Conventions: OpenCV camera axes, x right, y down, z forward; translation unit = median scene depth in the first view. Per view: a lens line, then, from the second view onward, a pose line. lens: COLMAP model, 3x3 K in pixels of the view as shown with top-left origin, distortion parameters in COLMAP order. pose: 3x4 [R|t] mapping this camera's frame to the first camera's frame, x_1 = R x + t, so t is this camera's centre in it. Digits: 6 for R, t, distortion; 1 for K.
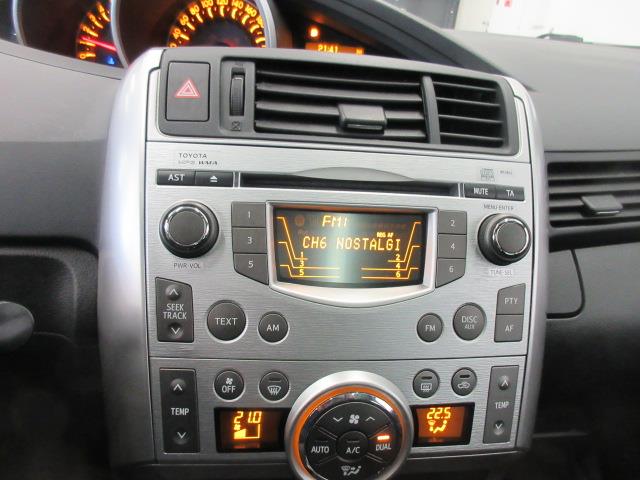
lens RADIAL K [[485.5, 0, 320.0], [0, 485.5, 240.0], [0, 0, 1]] dist [-0.003054, -0.001380]
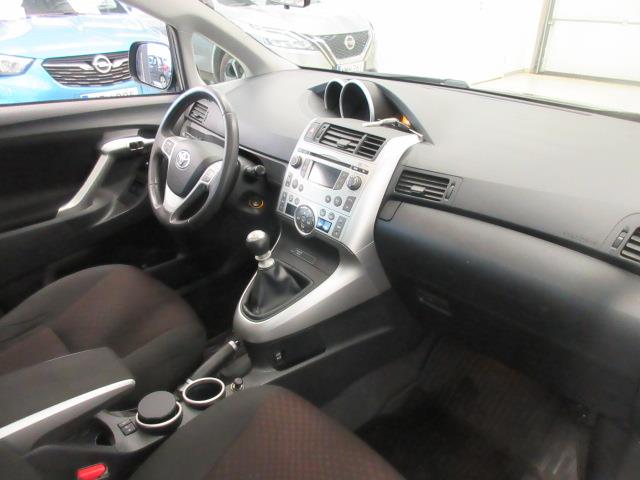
lens RADIAL K [[475.0, 0, 320.0], [0, 475.0, 240.0], [0, 0, 1]] dist [0.005530, 0.001665]
pose [[0.589026, 0.298784, -0.750851, 2.937245], [-0.297919, 0.943982, 0.141925, -0.025000], [0.751194, 0.140095, 0.645043, -1.336341]]
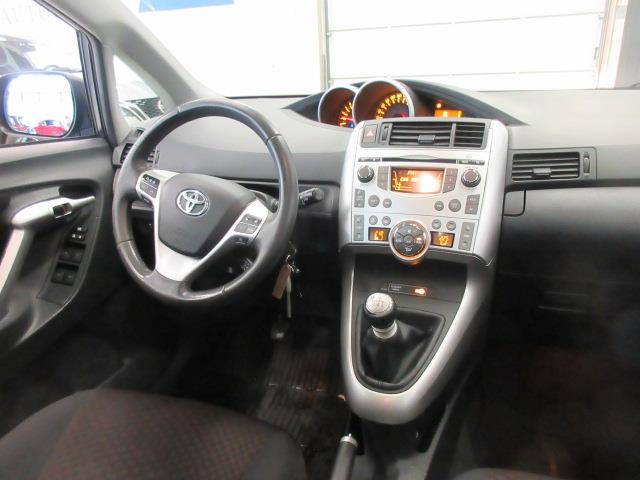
lens RADIAL K [[485.5, 0, 320.0], [0, 485.5, 240.0], [0, 0, 1]] dist [-0.003054, -0.001380]
pose [[0.885740, 0.035918, -0.462790, 0.921693], [-0.082800, 0.993237, -0.081385, 0.659822], [0.456737, 0.110405, 0.882724, -1.852743]]
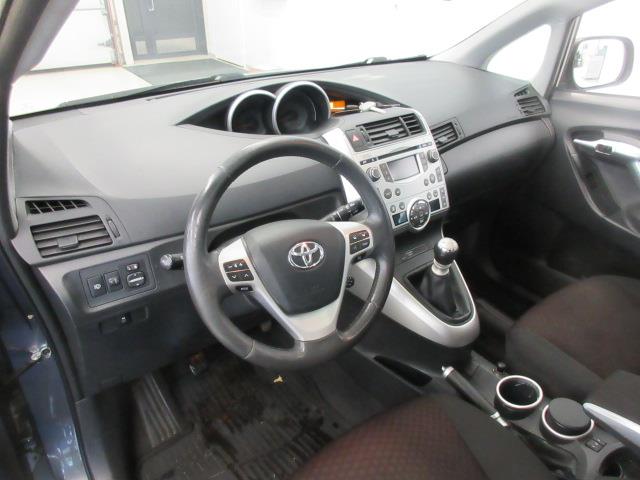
lens RADIAL K [[475.0, 0, 320.0], [0, 475.0, 240.0], [0, 0, 1]] dist [0.005530, 0.001665]
pose [[0.857844, -0.324991, 0.398101, -2.098647], [0.288636, 0.945617, 0.149992, -0.195244], [-0.425197, -0.013763, 0.904996, -2.031144]]
